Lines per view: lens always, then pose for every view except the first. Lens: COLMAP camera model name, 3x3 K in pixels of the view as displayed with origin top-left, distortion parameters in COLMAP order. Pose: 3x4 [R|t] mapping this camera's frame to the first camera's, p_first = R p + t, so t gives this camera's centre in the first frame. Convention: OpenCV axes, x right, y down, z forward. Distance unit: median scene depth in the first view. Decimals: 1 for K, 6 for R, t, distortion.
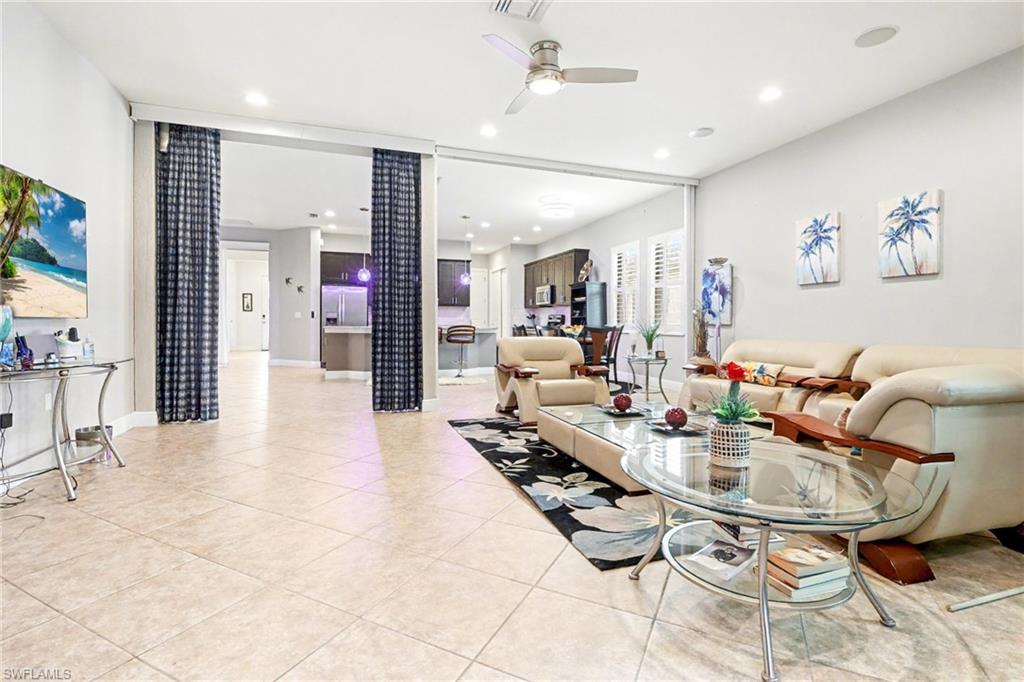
lens RADIAL K [[459.2, 0, 522.2], [0, 459.2, 336.9], [0, 0, 1]] dist [-0.009056, -0.001973]
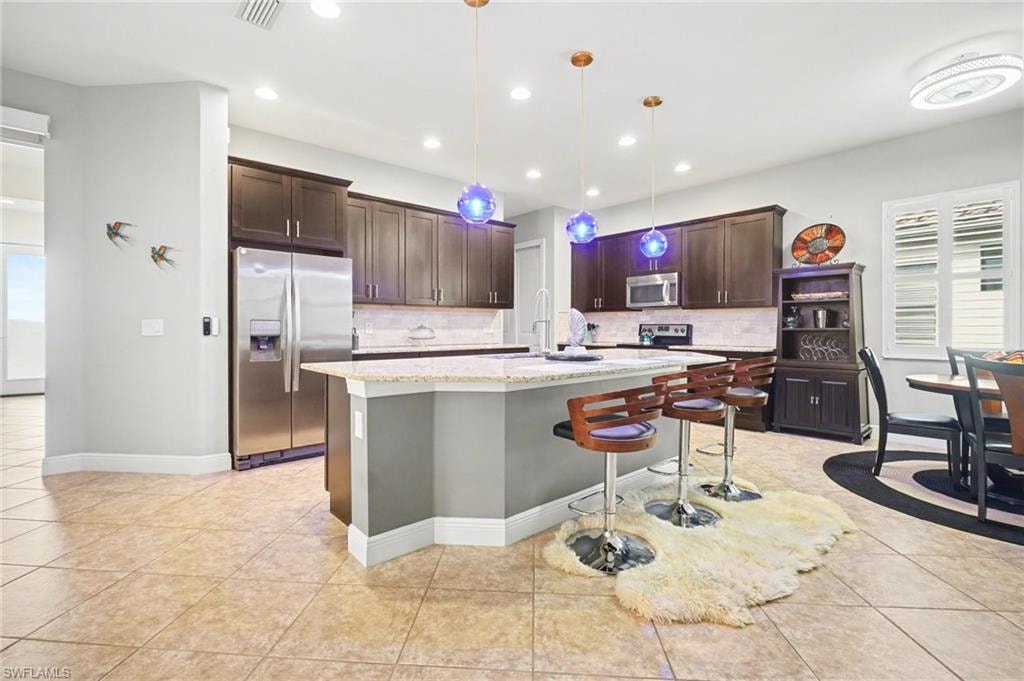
lens RADIAL K [[459.2, 0, 509.2], [0, 459.2, 333.1], [0, 0, 1]] dist [-0.009056, -0.001973]
pose [[0.936090, -0.009584, 0.351630, -0.359724], [0.015695, 0.999771, -0.014532, -0.034190], [-0.351410, 0.019122, 0.936026, 0.578058]]
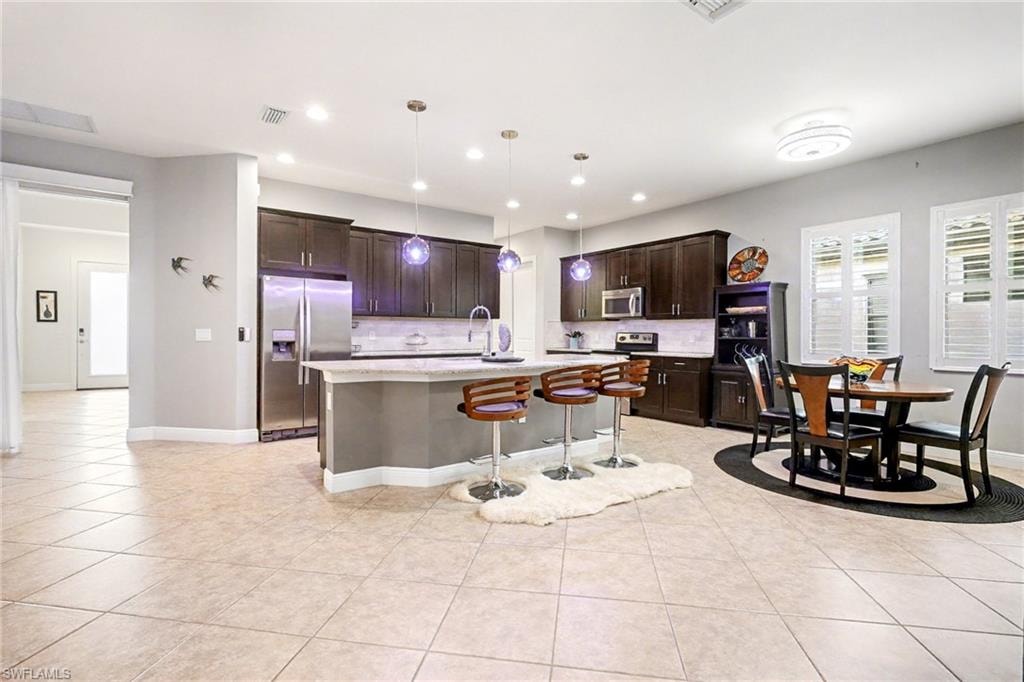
lens RADIAL K [[459.2, 0, 507.9], [0, 459.2, 337.6], [0, 0, 1]] dist [-0.009056, -0.001973]
pose [[0.961620, -0.003512, 0.274363, -0.318088], [0.008851, 0.999795, -0.018224, -0.033637], [-0.274243, 0.019953, 0.961454, 0.456305]]
